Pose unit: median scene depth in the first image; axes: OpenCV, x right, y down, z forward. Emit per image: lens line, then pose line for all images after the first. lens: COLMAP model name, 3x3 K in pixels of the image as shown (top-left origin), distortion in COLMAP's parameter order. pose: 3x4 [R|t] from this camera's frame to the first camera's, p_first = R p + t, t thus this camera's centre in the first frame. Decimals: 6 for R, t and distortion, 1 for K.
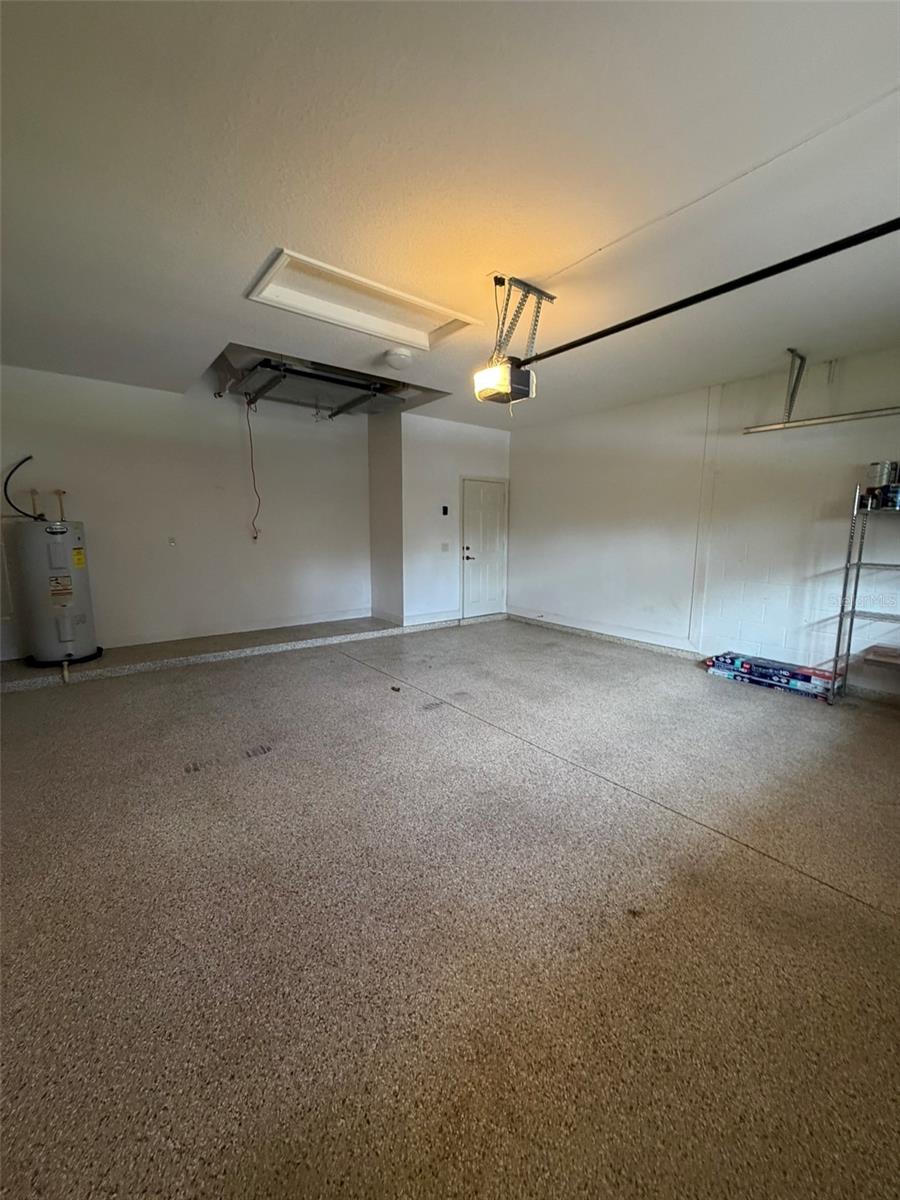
lens RADIAL K [[479.2, 0, 449.9], [0, 479.2, 598.2], [0, 0, 1]] dist [-0.000331, -0.000055]
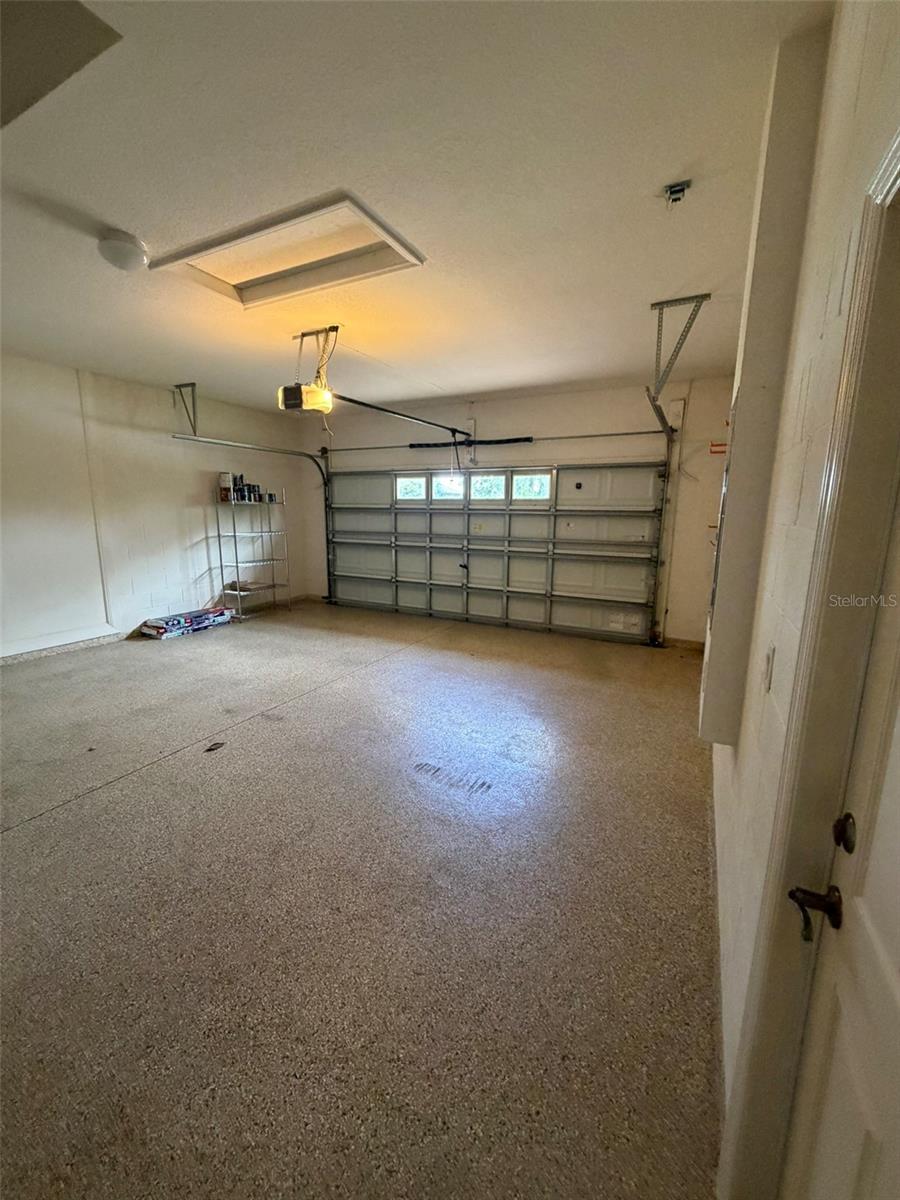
lens RADIAL K [[479.2, 0, 449.9], [0, 479.2, 598.2], [0, 0, 1]] dist [-0.000331, -0.000055]
pose [[-0.413550, -0.182303, 0.892044, -0.884733], [0.117242, 0.960930, 0.250734, -0.171785], [-0.902901, 0.208276, -0.376019, 0.919181]]
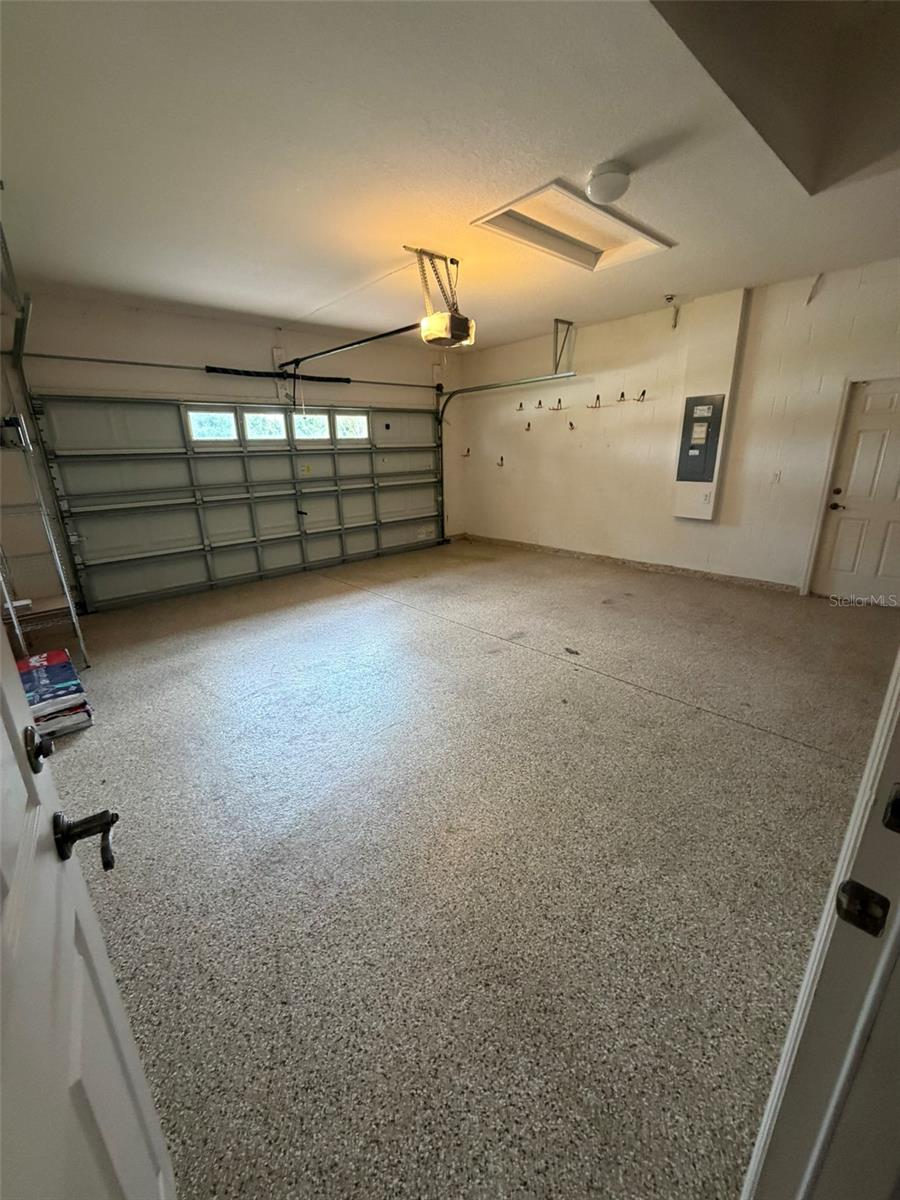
lens RADIAL K [[479.2, 0, 449.9], [0, 479.2, 598.2], [0, 0, 1]] dist [-0.000331, -0.000055]
pose [[-0.997165, 0.038074, -0.064898, 0.159149], [0.006159, 0.900934, 0.433912, -0.274247], [0.074989, 0.432282, -0.898615, 1.742245]]
